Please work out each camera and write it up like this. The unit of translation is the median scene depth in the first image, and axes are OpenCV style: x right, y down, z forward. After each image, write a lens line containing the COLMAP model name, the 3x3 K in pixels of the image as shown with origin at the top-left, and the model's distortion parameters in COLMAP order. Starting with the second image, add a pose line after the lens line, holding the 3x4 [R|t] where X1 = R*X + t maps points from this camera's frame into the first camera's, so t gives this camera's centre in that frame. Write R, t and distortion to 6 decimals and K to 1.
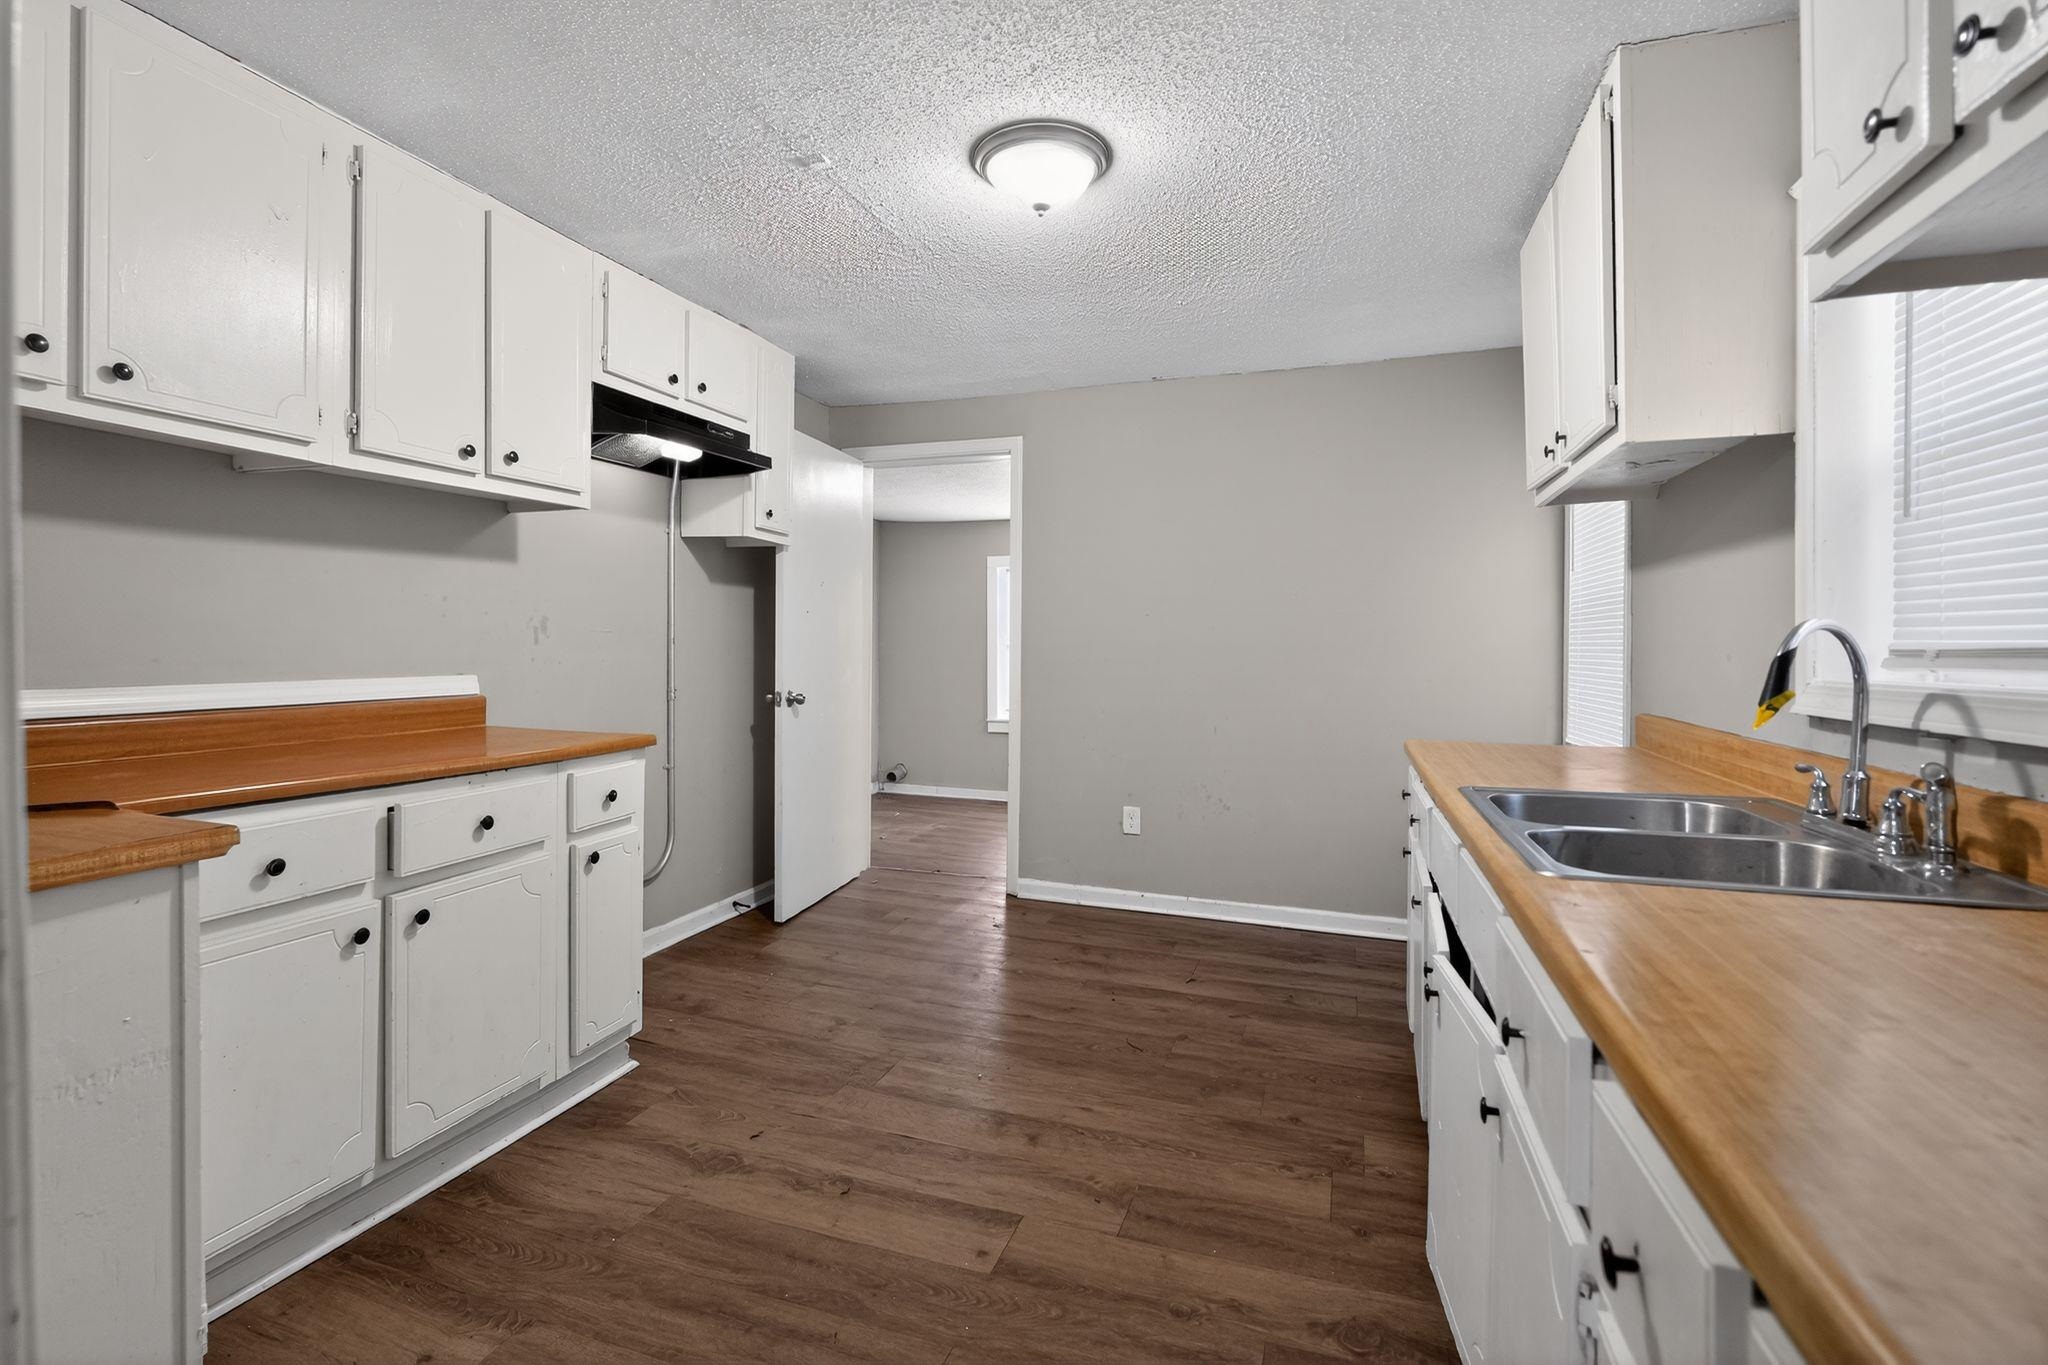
lens RADIAL K [[938.6, 0, 1021.7], [0, 938.6, 640.6], [0, 0, 1]] dist [-0.012417, -0.000342]
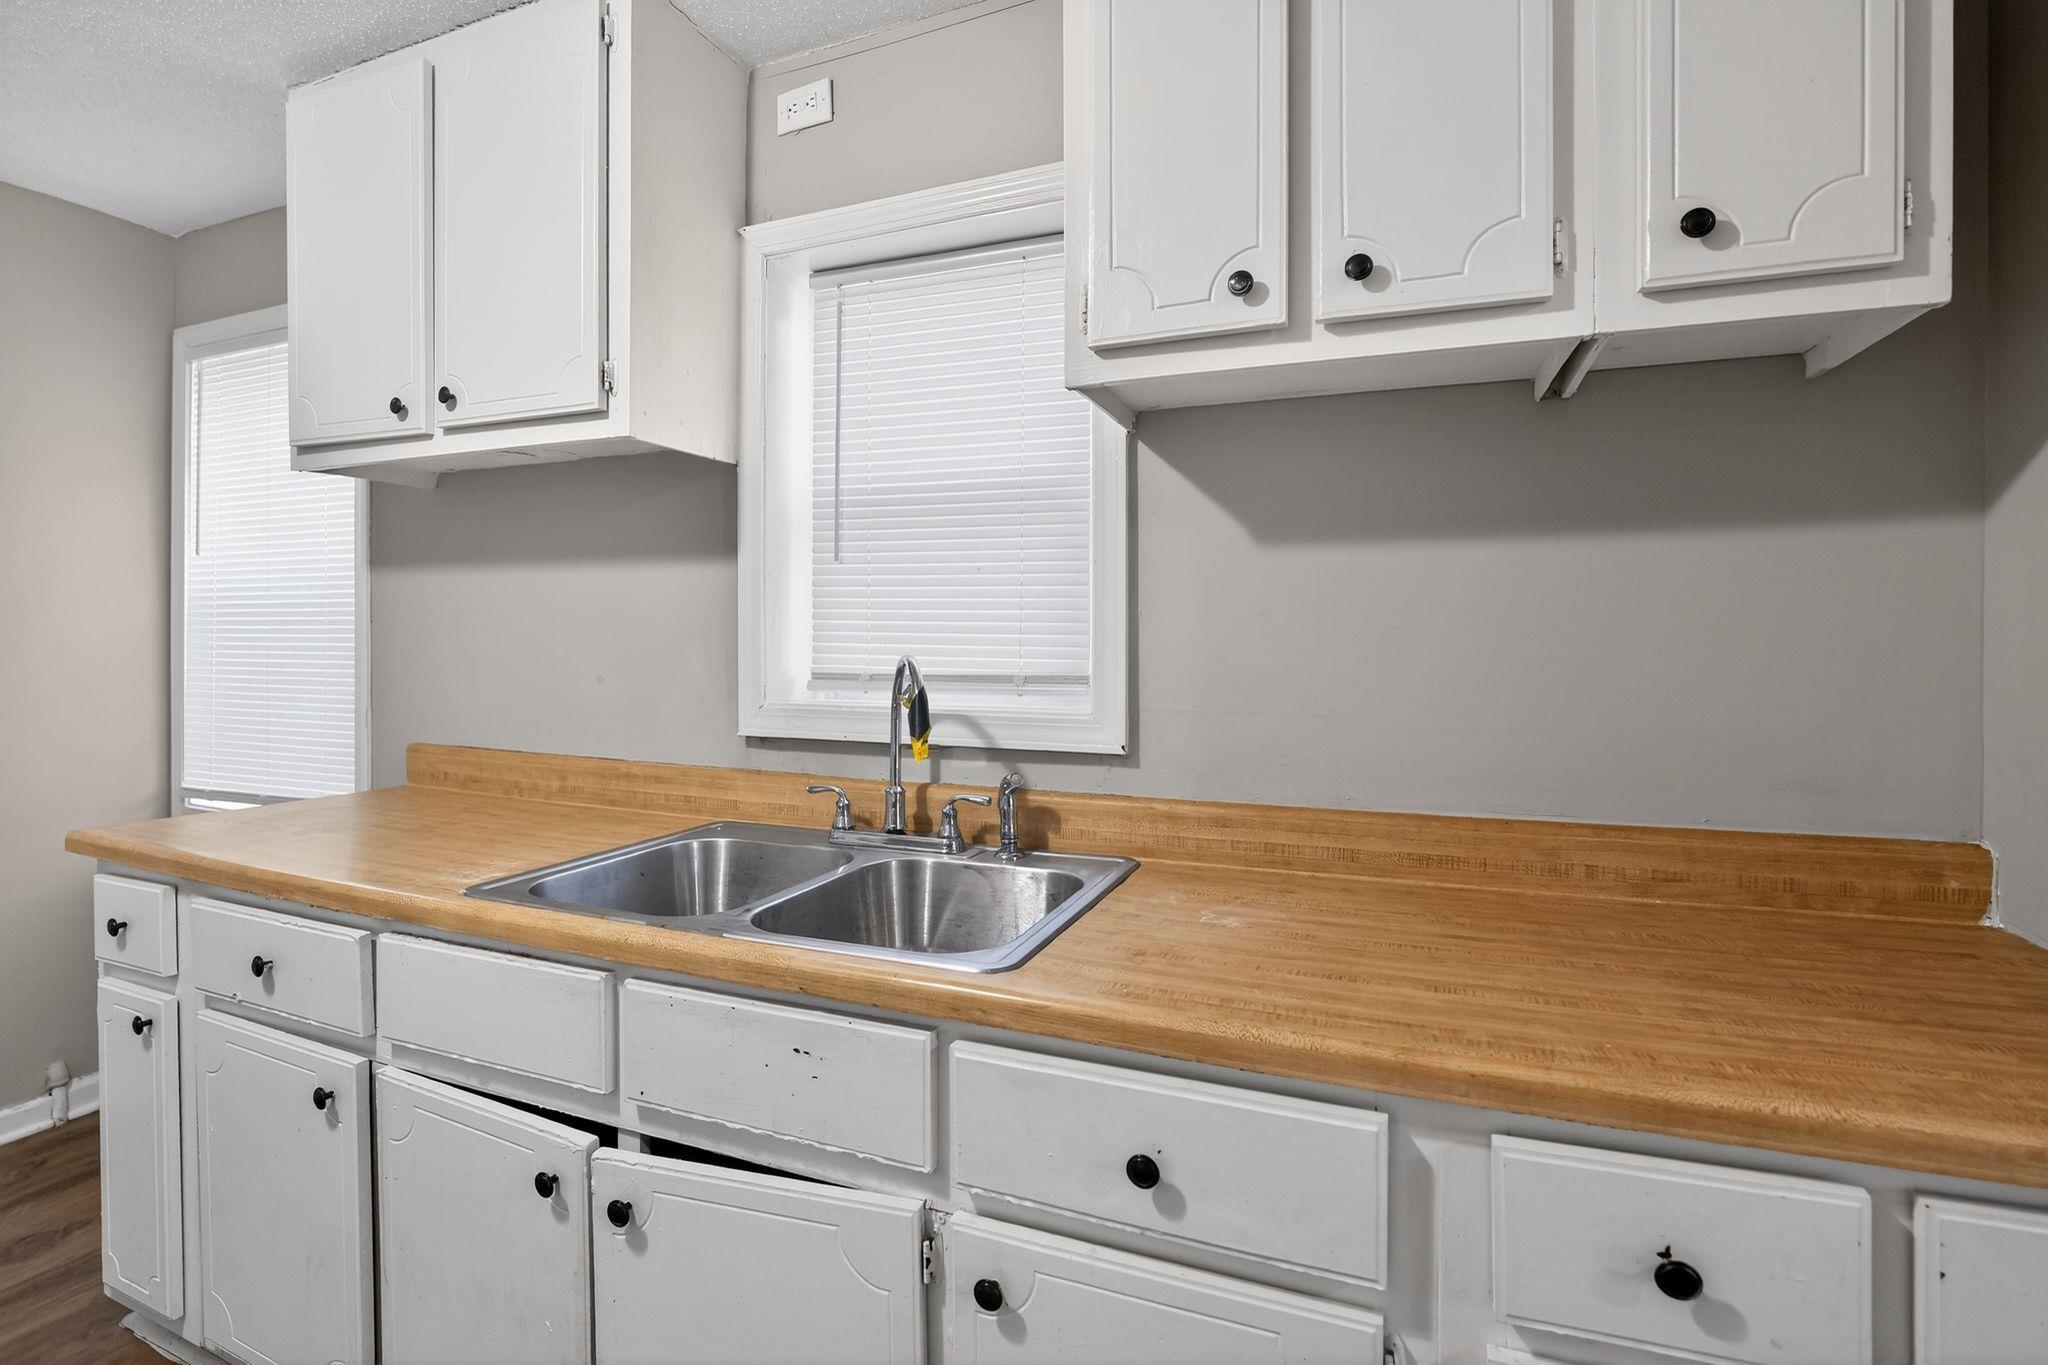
lens RADIAL K [[938.6, 0, 1021.7], [0, 938.6, 640.6], [0, 0, 1]] dist [-0.012417, -0.000342]
pose [[0.070874, -0.004746, 0.997474, -0.172202], [-0.011718, 0.999916, 0.005590, -0.033468], [-0.997416, -0.012084, 0.070812, 0.552389]]
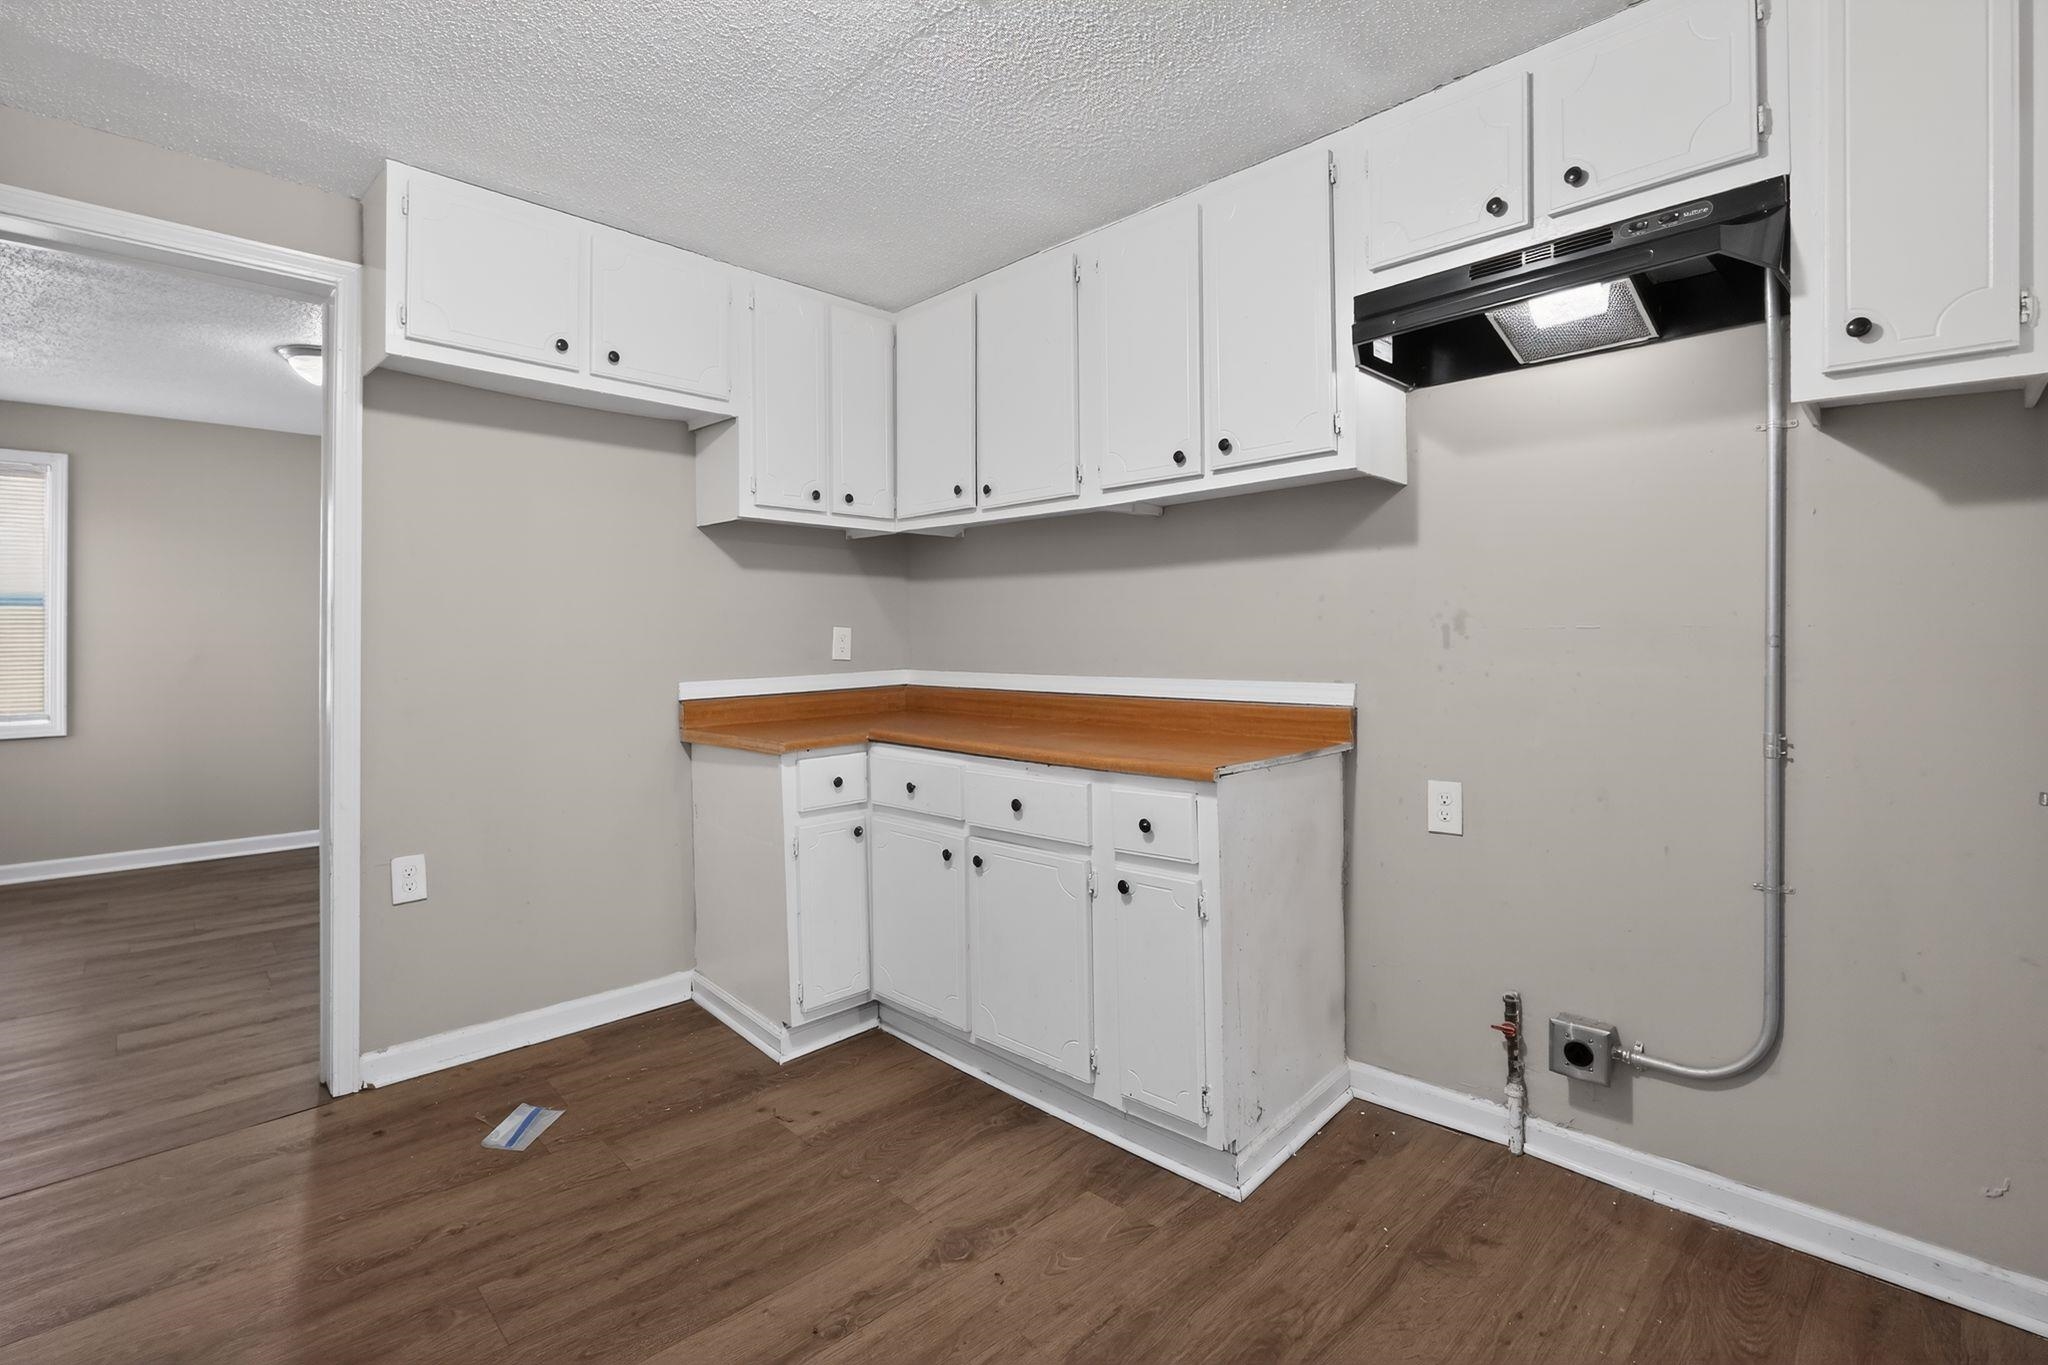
lens RADIAL K [[938.6, 0, 1021.7], [0, 938.6, 640.6], [0, 0, 1]] dist [-0.012417, -0.000342]
pose [[-0.443149, -0.007784, -0.896414, 0.477874], [0.005002, 0.999925, -0.011156, 0.006977], [0.896434, -0.009427, -0.443077, 1.592916]]
